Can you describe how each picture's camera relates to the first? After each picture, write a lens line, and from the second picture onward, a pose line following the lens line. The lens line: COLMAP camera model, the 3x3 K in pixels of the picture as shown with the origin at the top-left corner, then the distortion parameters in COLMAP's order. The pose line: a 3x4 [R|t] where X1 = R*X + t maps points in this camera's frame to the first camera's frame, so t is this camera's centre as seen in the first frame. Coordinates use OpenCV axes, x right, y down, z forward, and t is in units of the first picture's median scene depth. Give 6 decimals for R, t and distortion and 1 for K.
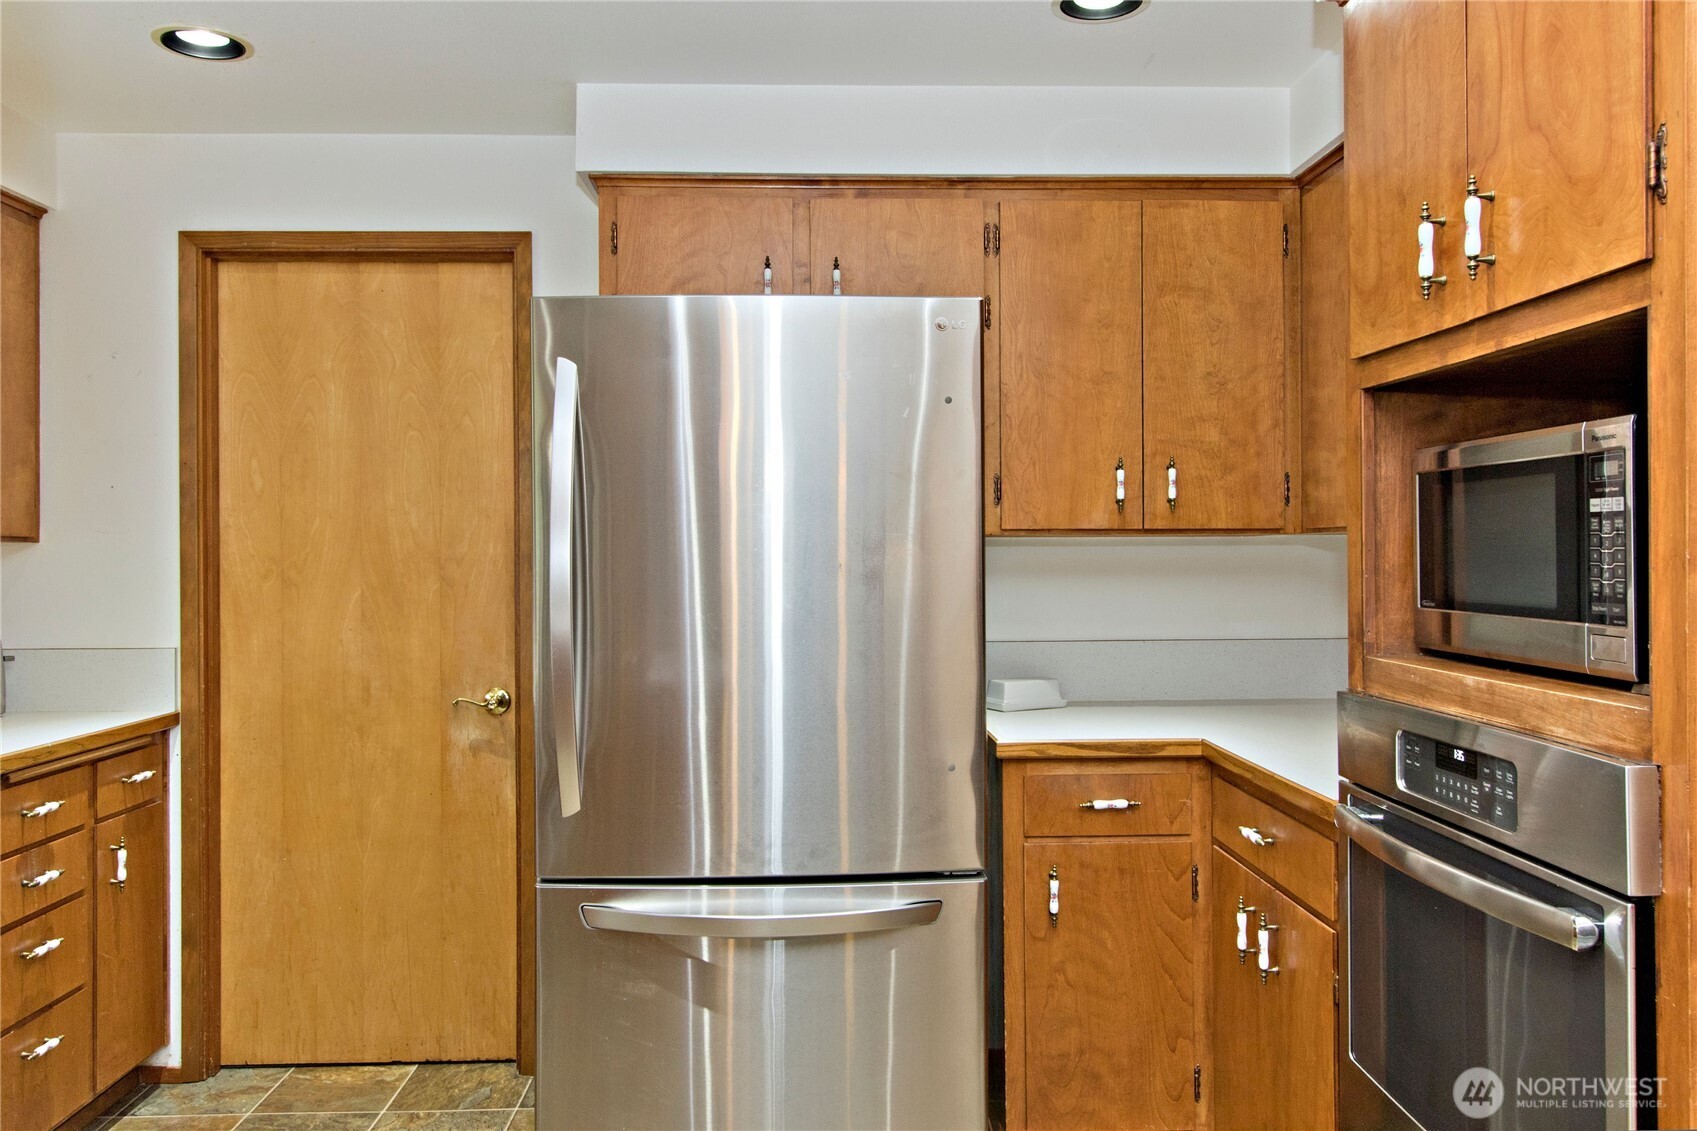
lens RADIAL K [[1240.2, 0, 845.5], [0, 1240.2, 556.4], [0, 0, 1]] dist [0.003505, -0.002831]
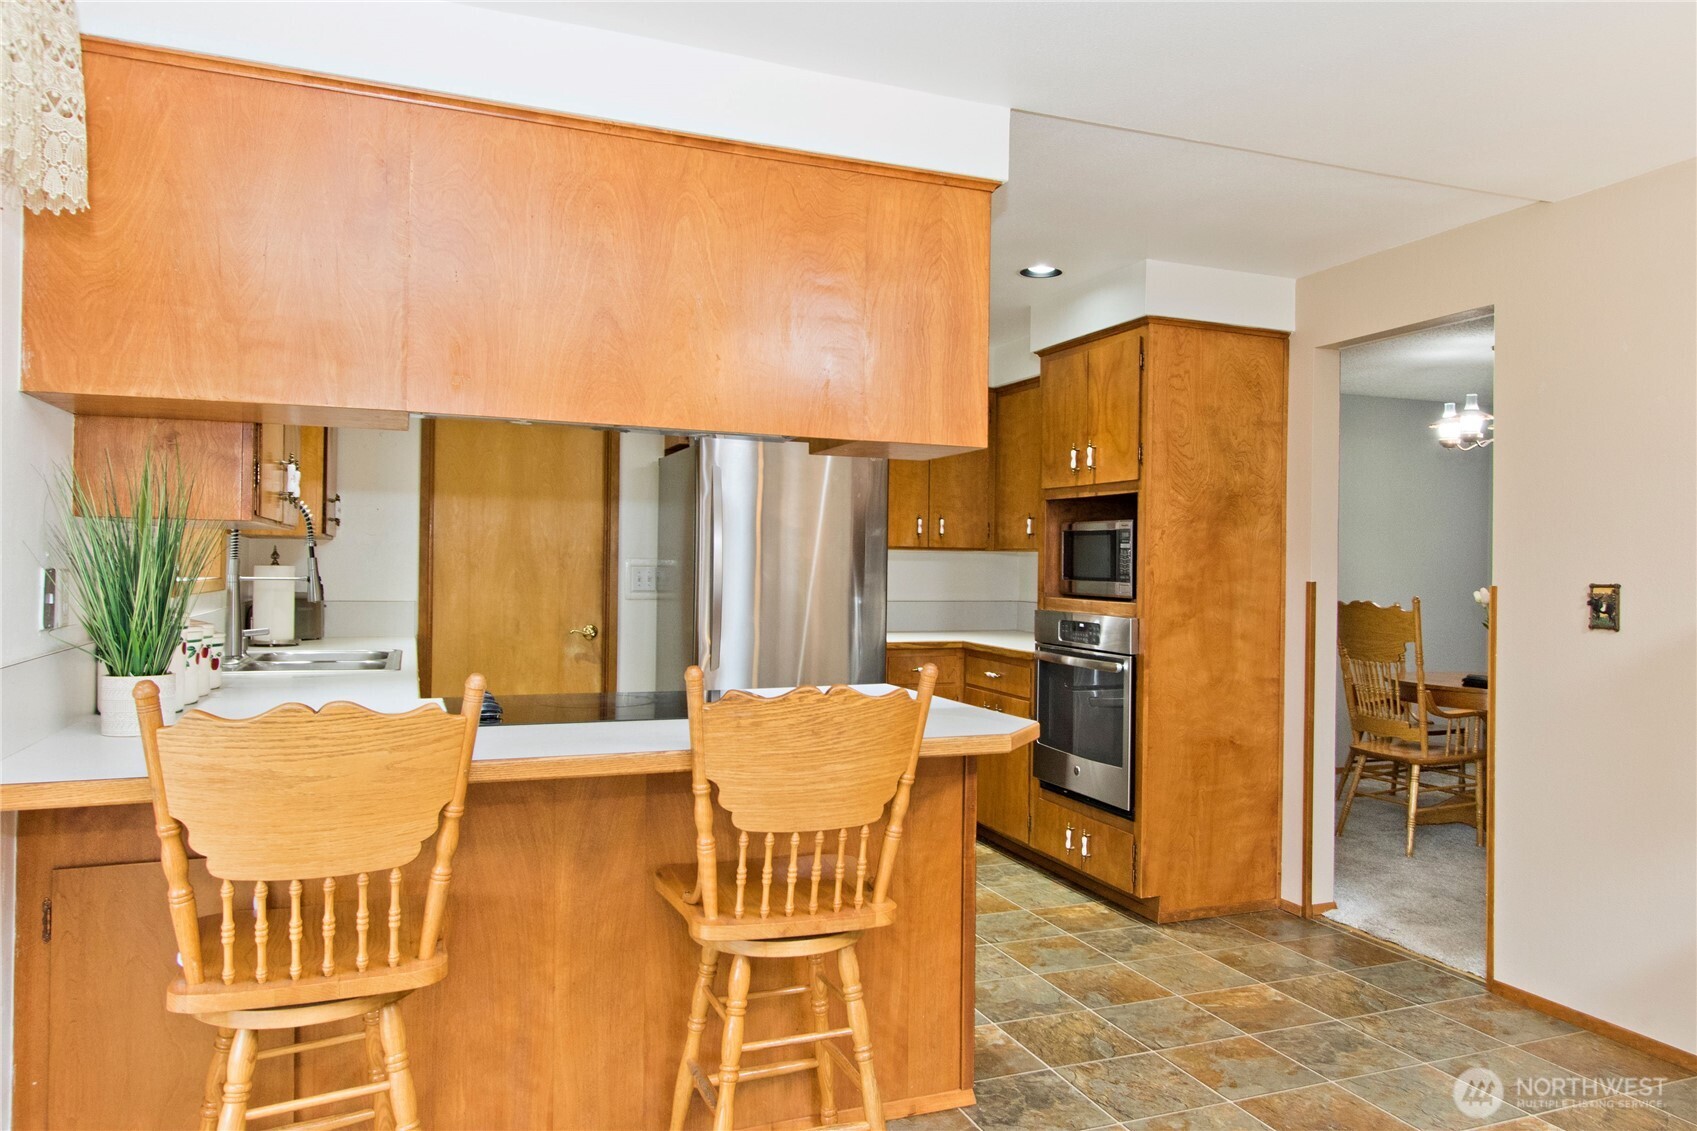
lens RADIAL K [[1167.1, 0, 846.2], [0, 1167.1, 568.2], [0, 0, 1]] dist [-0.011702, -0.002986]
pose [[0.937601, 0.016592, 0.347316, -0.910343], [-0.018229, 0.999833, 0.001445, 0.021727], [-0.347234, -0.007686, 0.937747, -1.298236]]
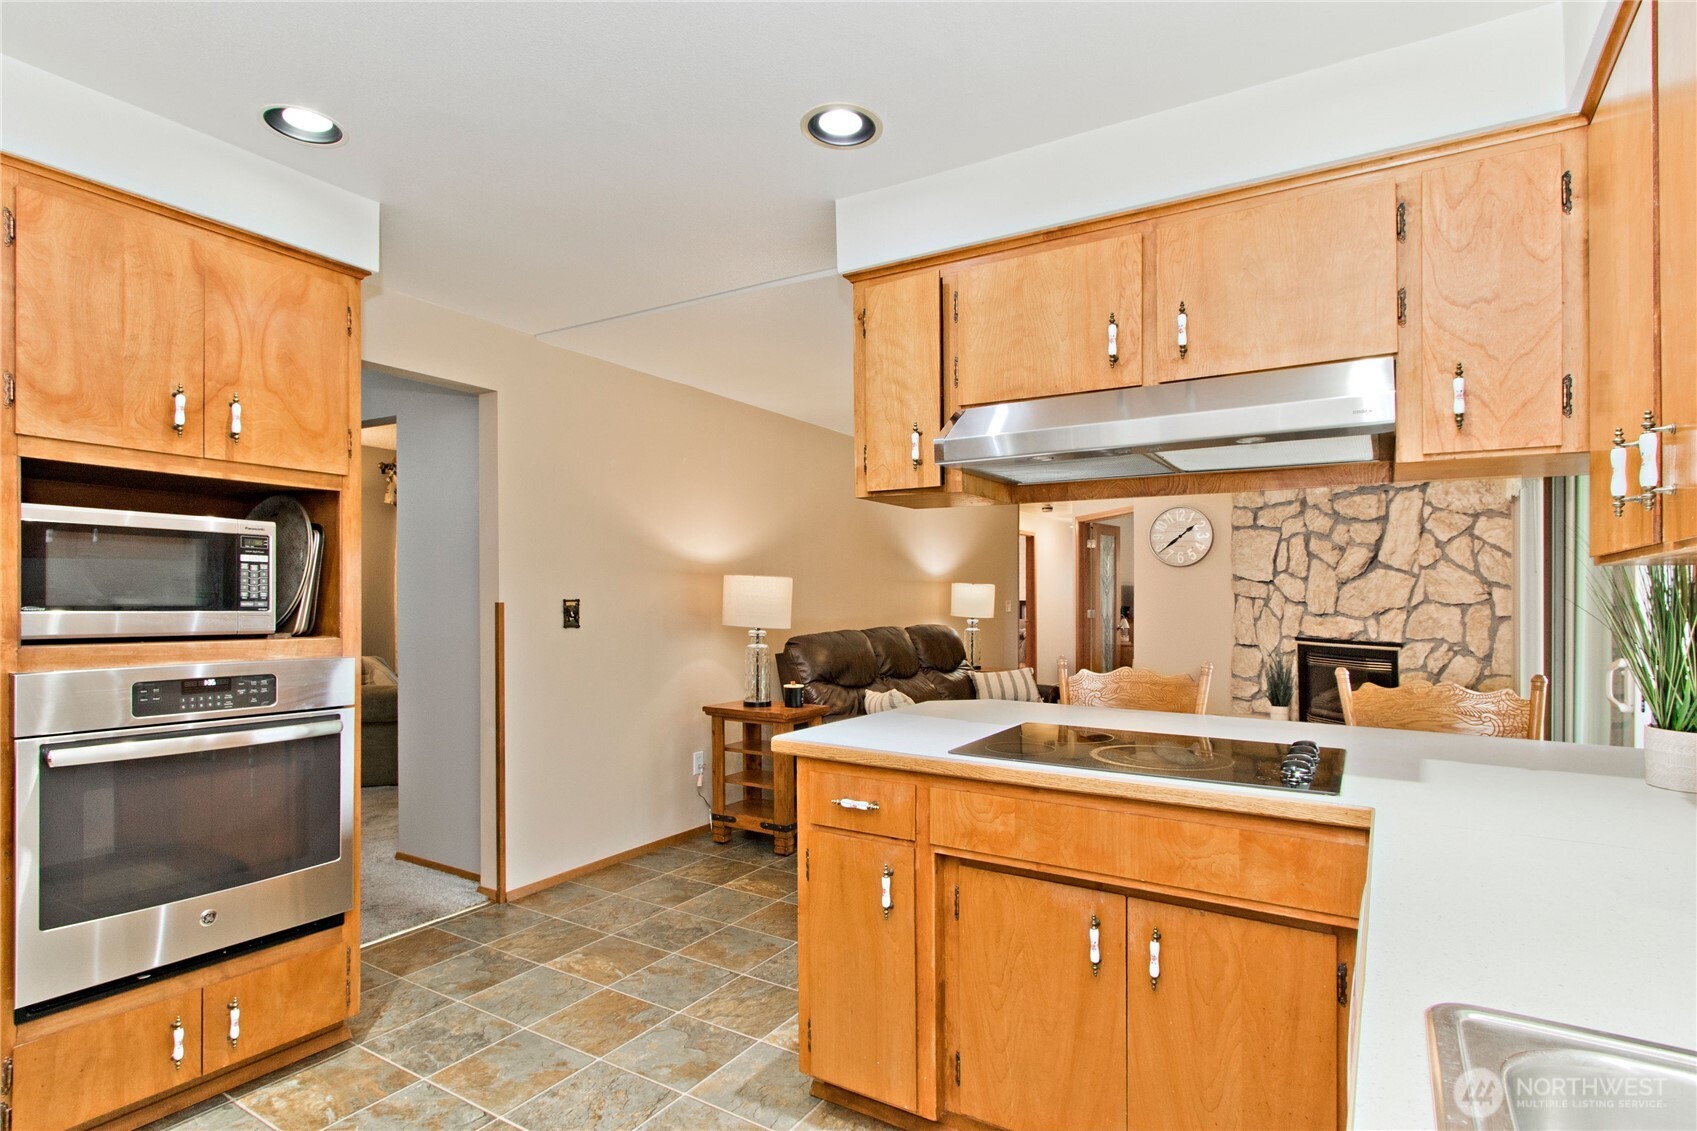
lens RADIAL K [[859.9, 0, 834.5], [0, 859.9, 573.7], [0, 0, 1]] dist [0.000647, 0.000204]
pose [[-0.837987, 0.020950, 0.545288, -0.910073], [0.005751, 0.999546, -0.029565, 0.030743], [-0.545660, -0.021640, -0.837727, 1.375341]]
